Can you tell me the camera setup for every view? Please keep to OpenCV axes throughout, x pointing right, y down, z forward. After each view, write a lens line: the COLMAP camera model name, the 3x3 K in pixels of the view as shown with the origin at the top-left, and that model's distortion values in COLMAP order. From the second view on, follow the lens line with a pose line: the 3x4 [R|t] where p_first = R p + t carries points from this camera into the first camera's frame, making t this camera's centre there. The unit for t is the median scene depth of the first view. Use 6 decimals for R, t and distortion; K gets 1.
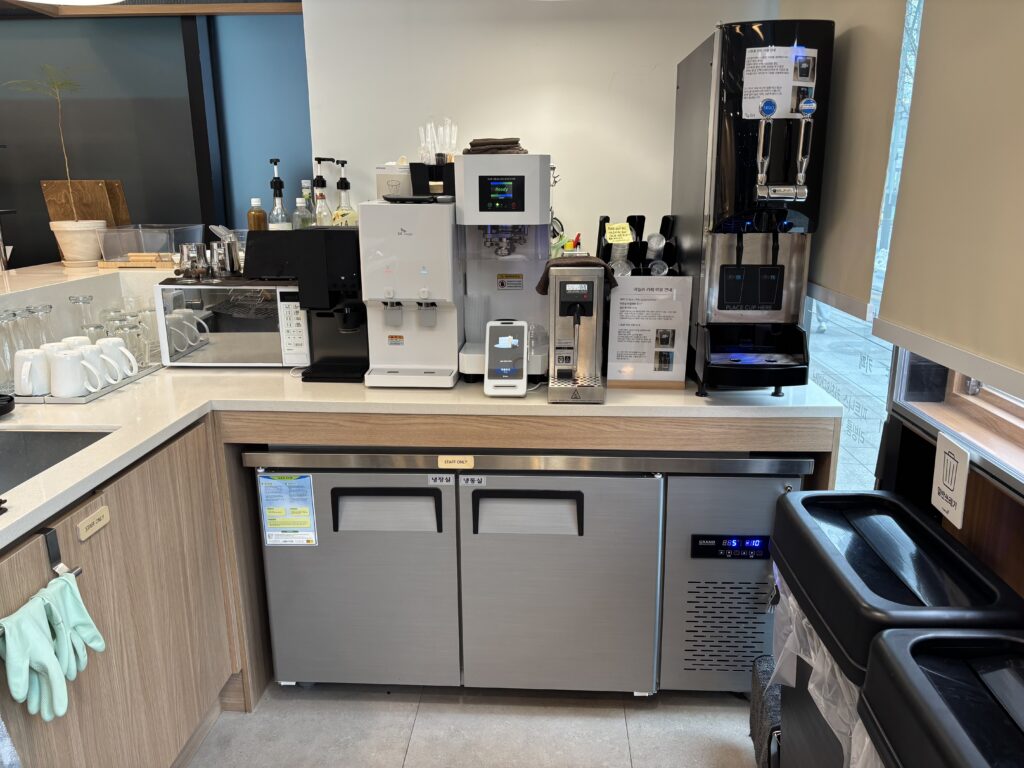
lens RADIAL K [[768.4, 0, 496.2], [0, 768.4, 370.0], [0, 0, 1]] dist [0.024411, -0.013807]
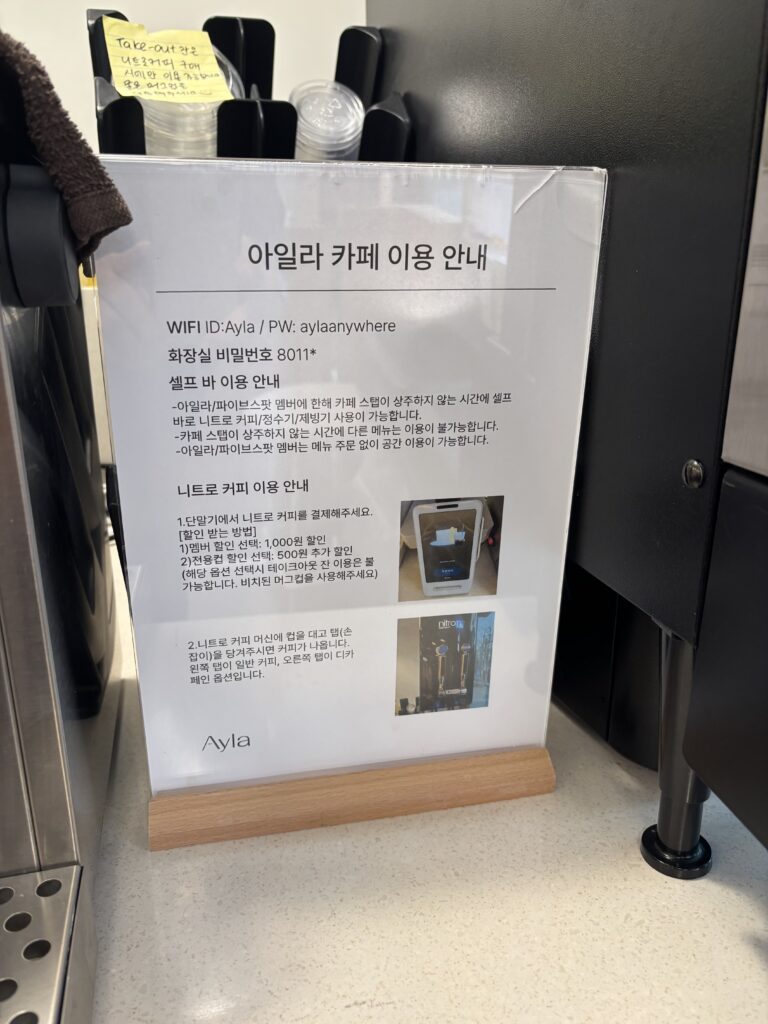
lens RADIAL K [[768.4, 0, 387.6], [0, 768.4, 516.6], [0, 0, 1]] dist [0.024411, -0.013807]
pose [[0.944013, -0.093891, 0.316266, 0.152621], [0.074767, 0.994591, 0.072097, -0.063541], [-0.321325, -0.044414, 0.945927, 0.850466]]
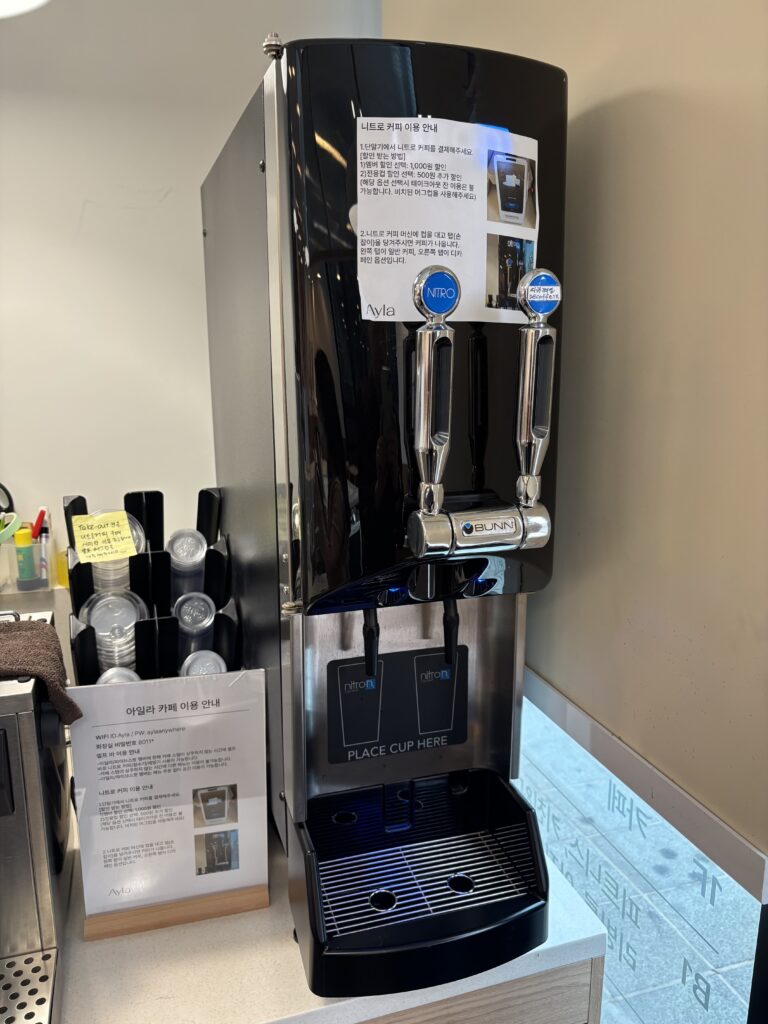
lens RADIAL K [[768.4, 0, 381.7], [0, 768.4, 516.9], [0, 0, 1]] dist [0.024411, -0.013807]
pose [[0.926134, -0.074533, 0.369758, 0.161141], [0.081021, 0.996710, -0.002024, -0.197489], [-0.368391, 0.031833, 0.929126, 0.568260]]
